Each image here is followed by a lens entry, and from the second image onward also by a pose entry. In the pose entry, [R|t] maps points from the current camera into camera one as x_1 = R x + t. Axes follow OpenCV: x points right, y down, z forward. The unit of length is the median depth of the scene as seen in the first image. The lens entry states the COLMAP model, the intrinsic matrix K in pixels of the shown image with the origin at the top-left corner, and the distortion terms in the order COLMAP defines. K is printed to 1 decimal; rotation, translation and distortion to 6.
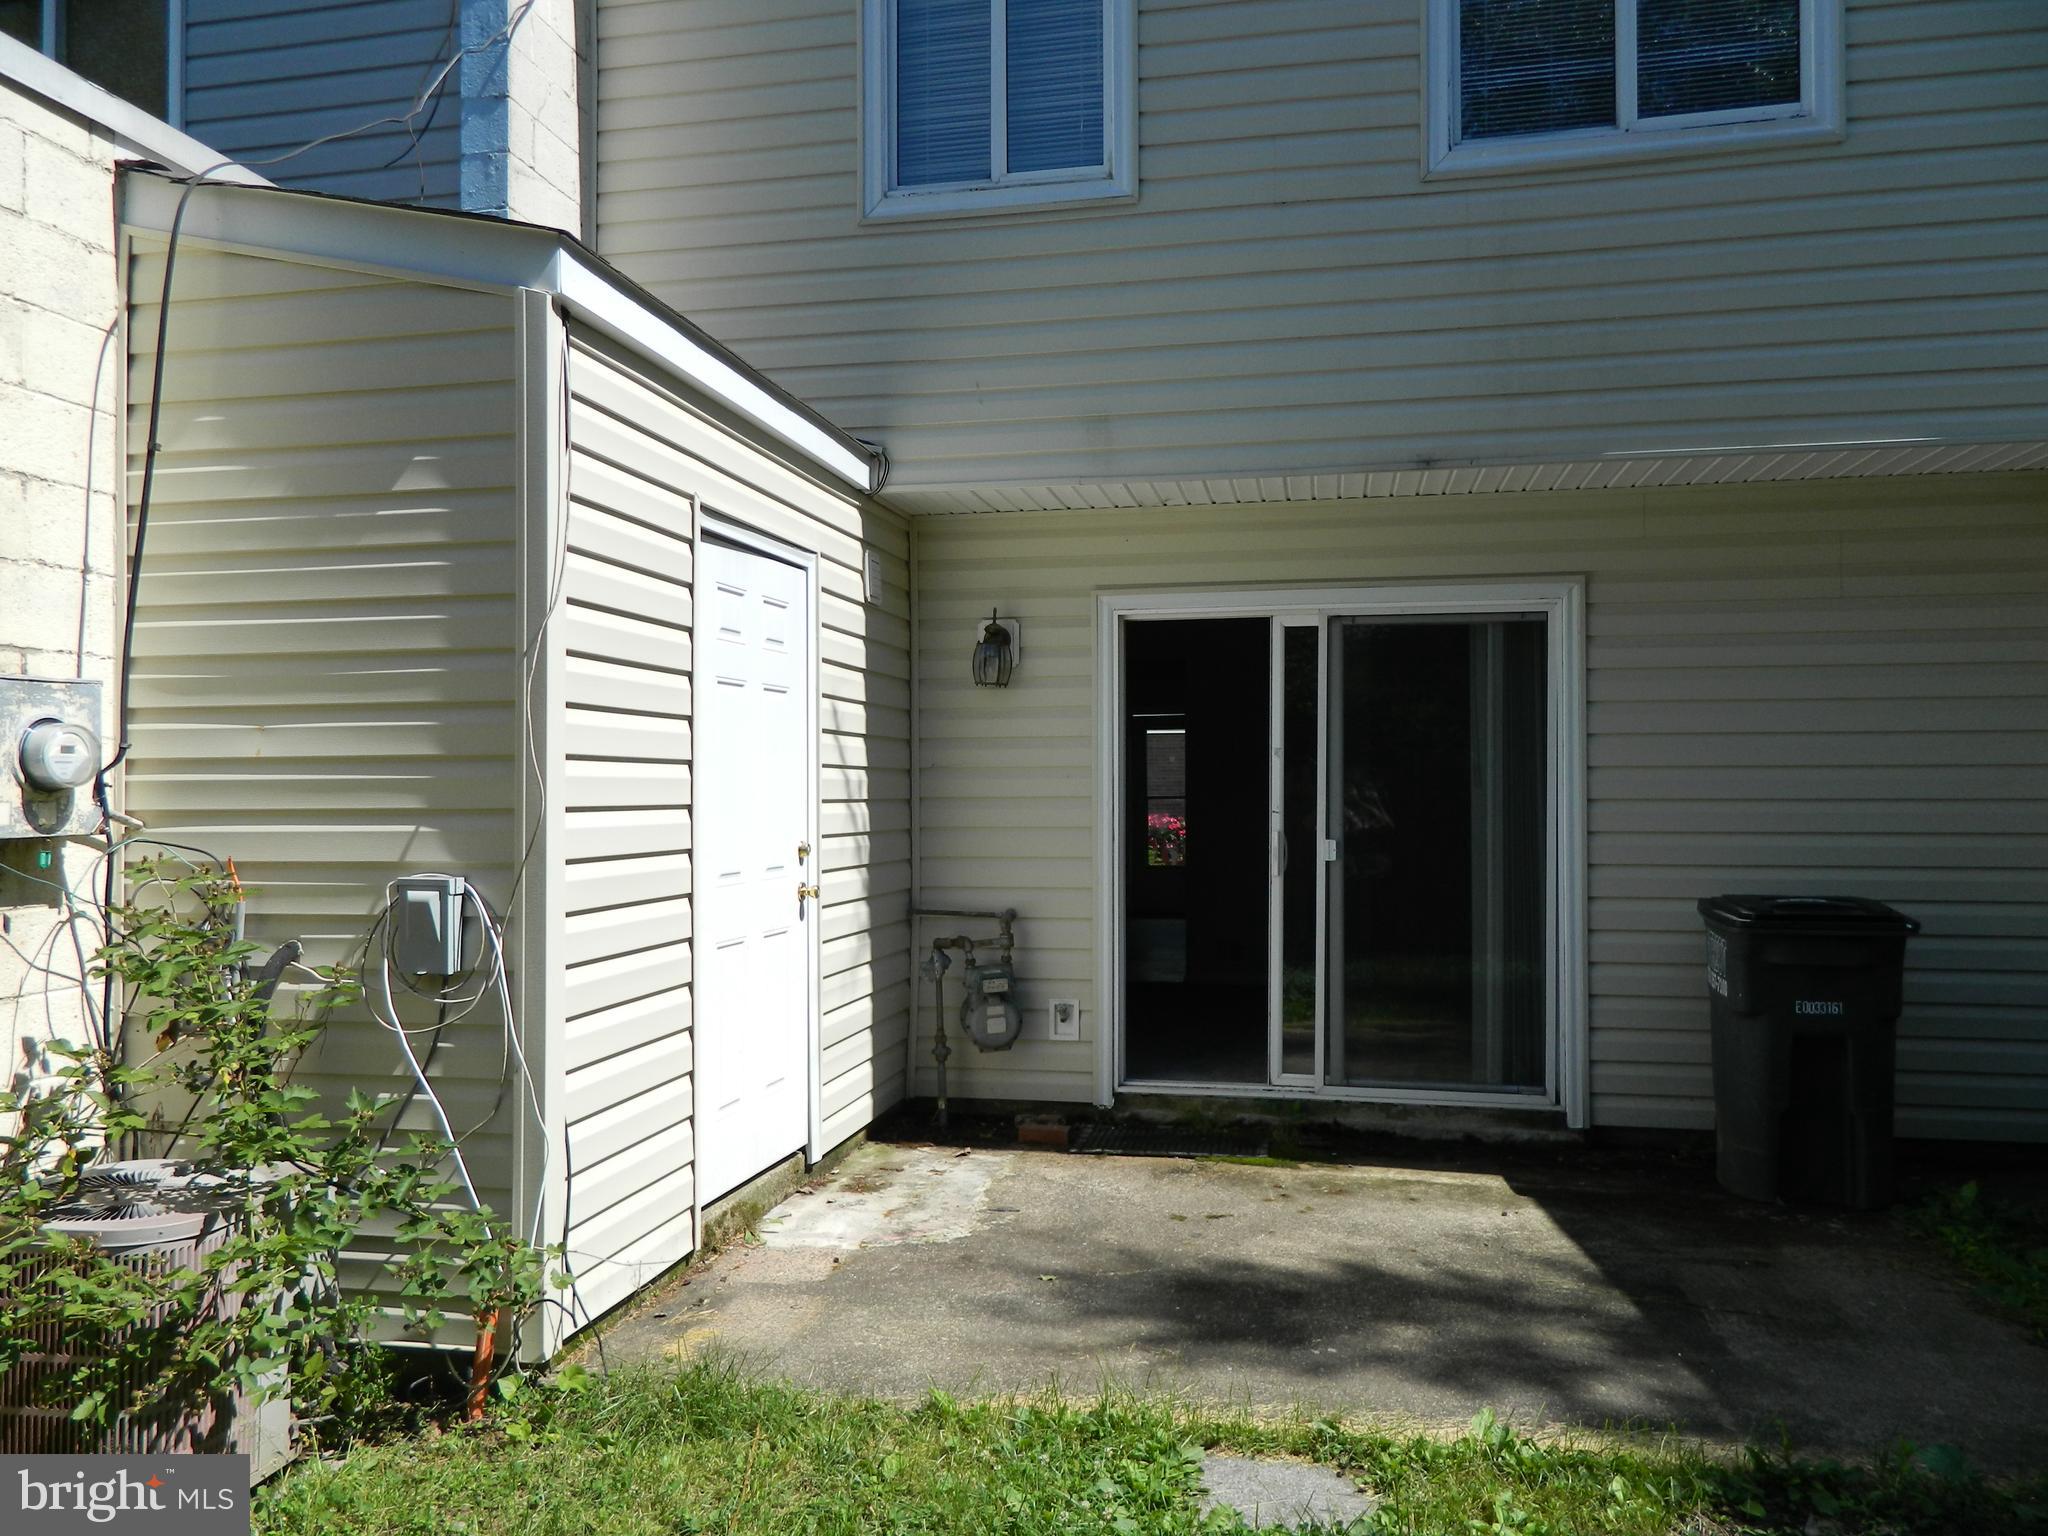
lens RADIAL K [[1476.9, 0, 1024.0], [0, 1476.9, 768.0], [0, 0, 1]] dist [-0.019404, -0.002415]
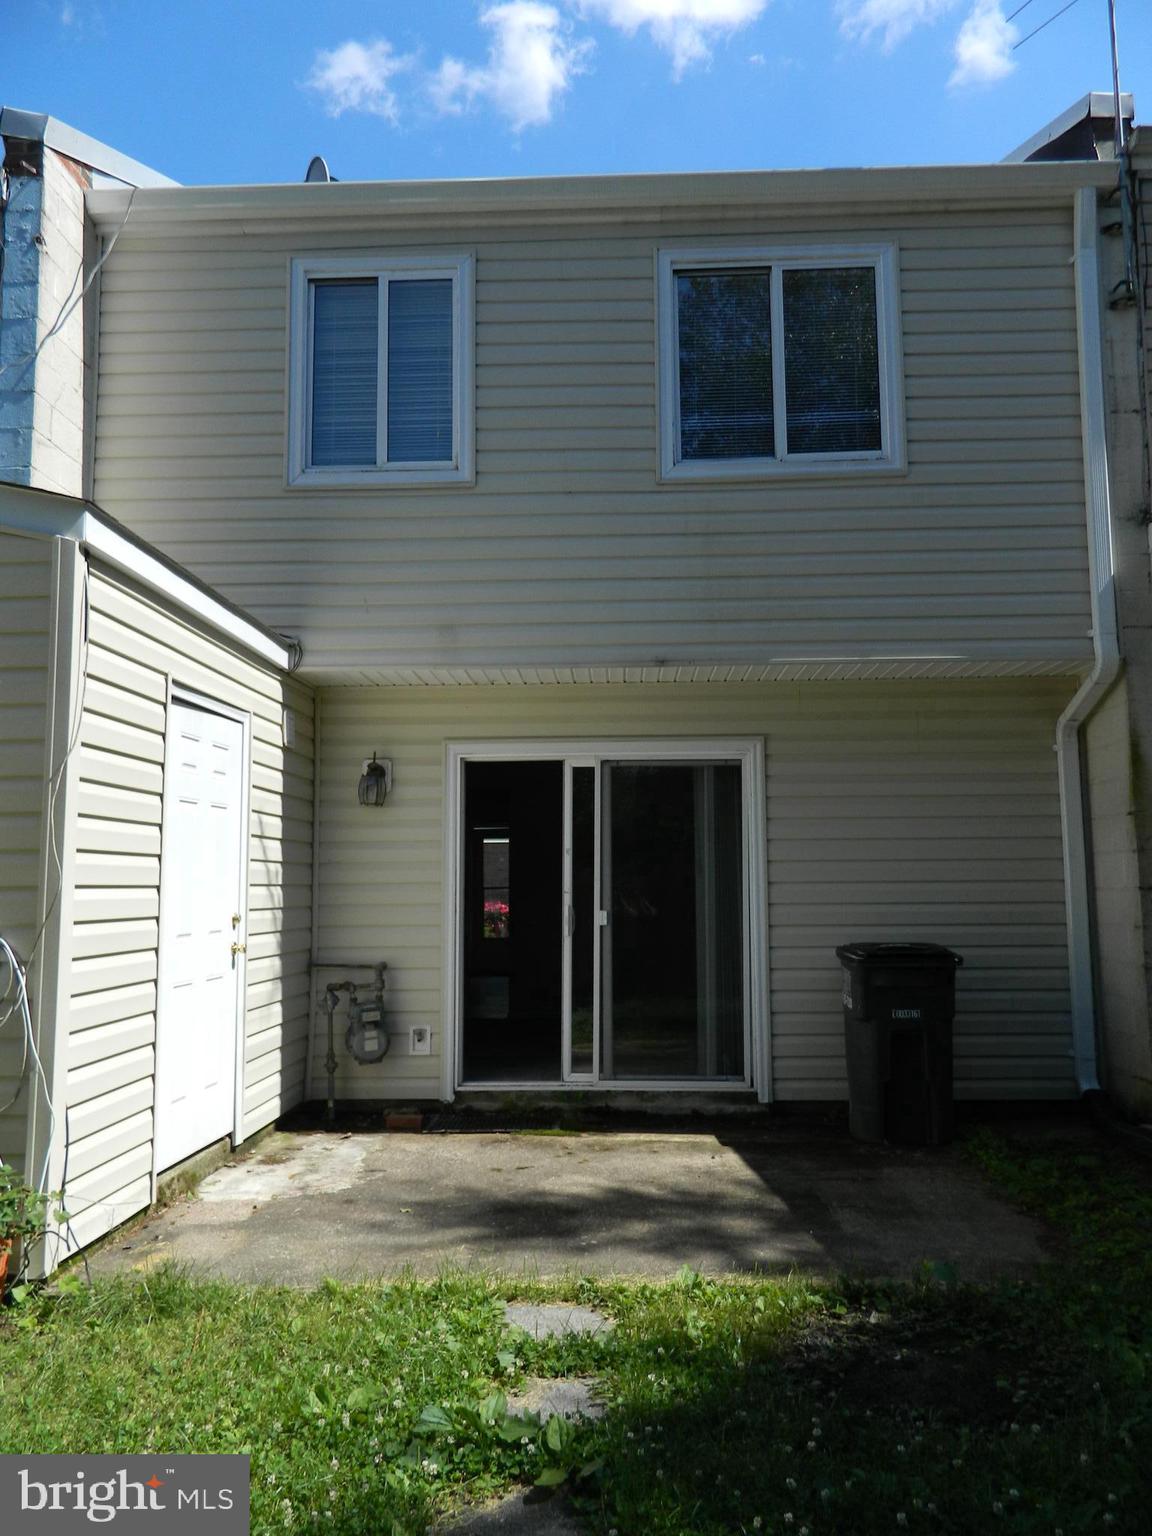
lens RADIAL K [[1130.1, 0, 576.0], [0, 1130.1, 768.0], [0, 0, 1]] dist [0.022672, -0.002039]
pose [[0.987274, 0.012864, 0.158508, -0.000725], [0.001665, 0.995832, -0.091188, 0.010567], [-0.159021, 0.090292, 0.983138, -0.139551]]
